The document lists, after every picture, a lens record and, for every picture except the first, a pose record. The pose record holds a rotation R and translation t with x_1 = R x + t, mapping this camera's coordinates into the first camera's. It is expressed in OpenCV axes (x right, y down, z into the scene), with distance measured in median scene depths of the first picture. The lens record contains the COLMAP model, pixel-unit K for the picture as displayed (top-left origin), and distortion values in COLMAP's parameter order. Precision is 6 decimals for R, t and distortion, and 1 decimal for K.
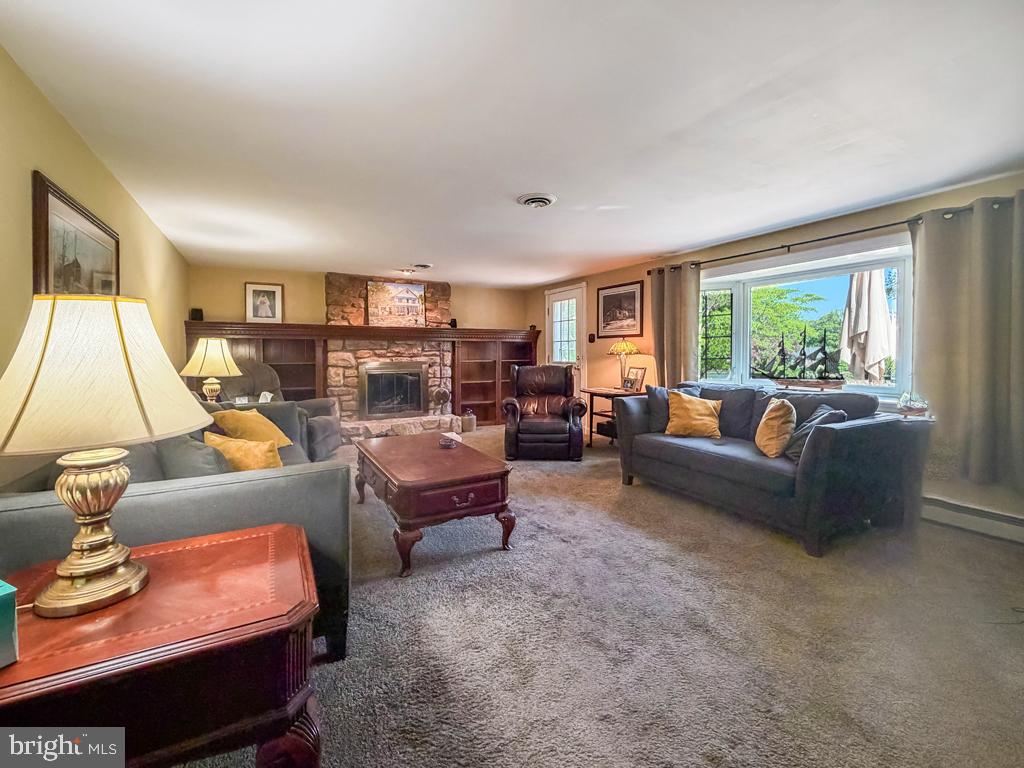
lens RADIAL K [[420.6, 0, 473.5], [0, 420.6, 354.7], [0, 0, 1]] dist [0.002725, -0.001092]
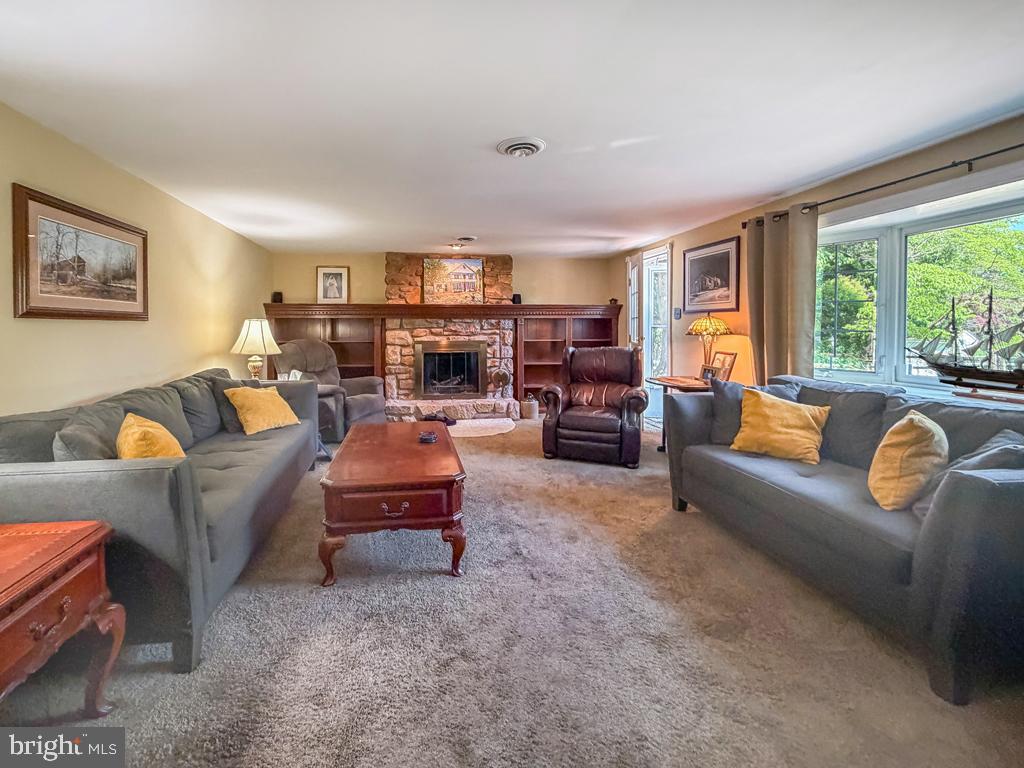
lens RADIAL K [[420.6, 0, 461.5], [0, 420.6, 331.8], [0, 0, 1]] dist [0.002725, -0.001092]
pose [[0.936600, 0.002476, -0.350391, 0.233975], [-0.000552, 0.999984, 0.005592, -0.011880], [0.350400, -0.005044, 0.936587, 0.143303]]
